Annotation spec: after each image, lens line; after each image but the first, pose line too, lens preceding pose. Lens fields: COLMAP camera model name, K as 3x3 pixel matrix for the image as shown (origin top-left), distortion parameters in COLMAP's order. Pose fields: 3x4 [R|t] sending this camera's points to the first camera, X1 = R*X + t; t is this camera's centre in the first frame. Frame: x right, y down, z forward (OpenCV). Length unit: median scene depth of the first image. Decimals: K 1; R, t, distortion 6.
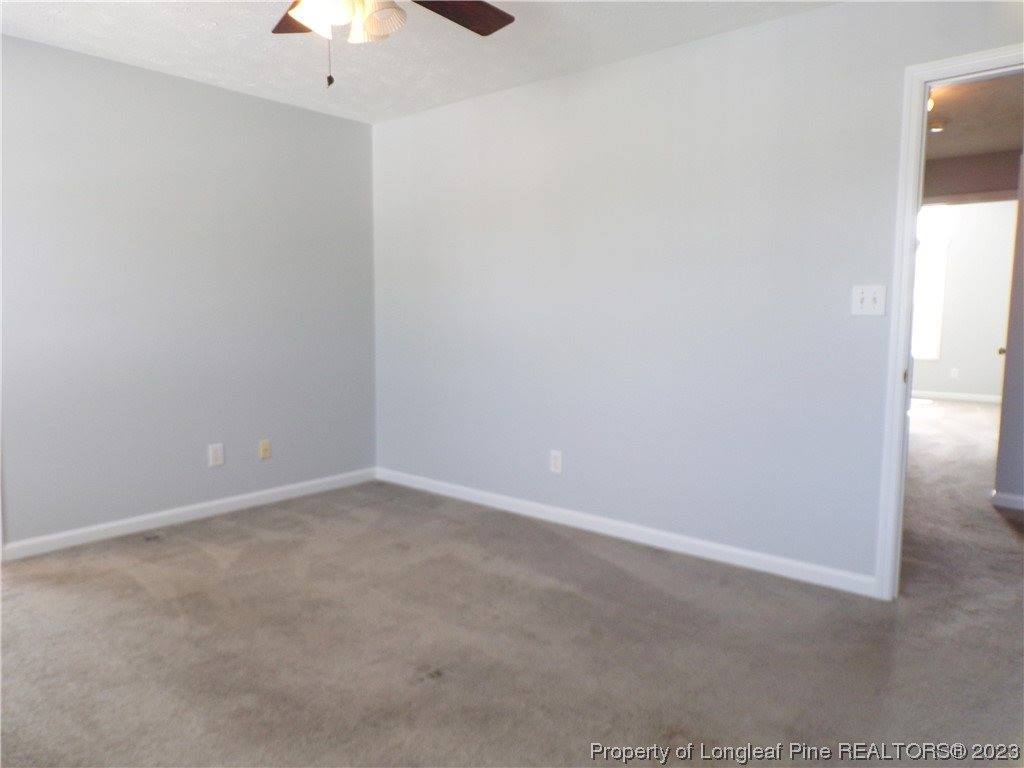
lens RADIAL K [[716.9, 0, 512.0], [0, 716.9, 384.0], [0, 0, 1]] dist [-0.009493, 0.004994]
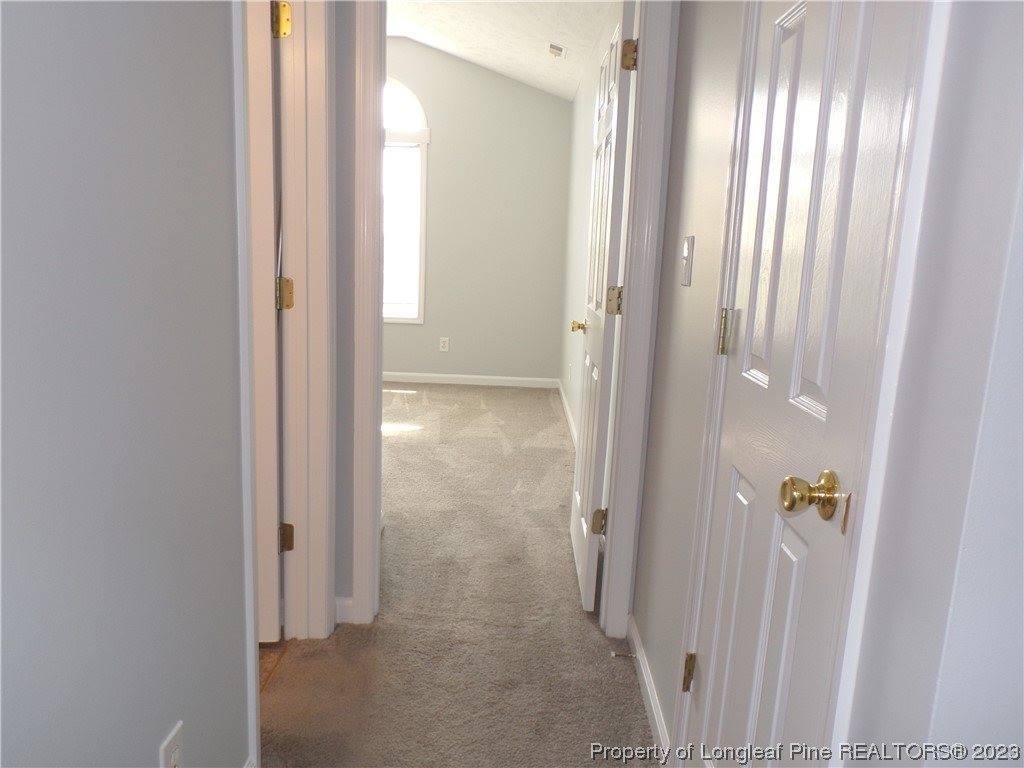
lens RADIAL K [[704.8, 0, 512.0], [0, 704.8, 384.0], [0, 0, 1]] dist [-0.015257, 0.004052]
pose [[0.770978, -0.076735, 0.632222, 0.233843], [0.026407, 0.995713, 0.088652, -0.029984], [-0.636314, -0.051654, 0.769699, 0.419093]]
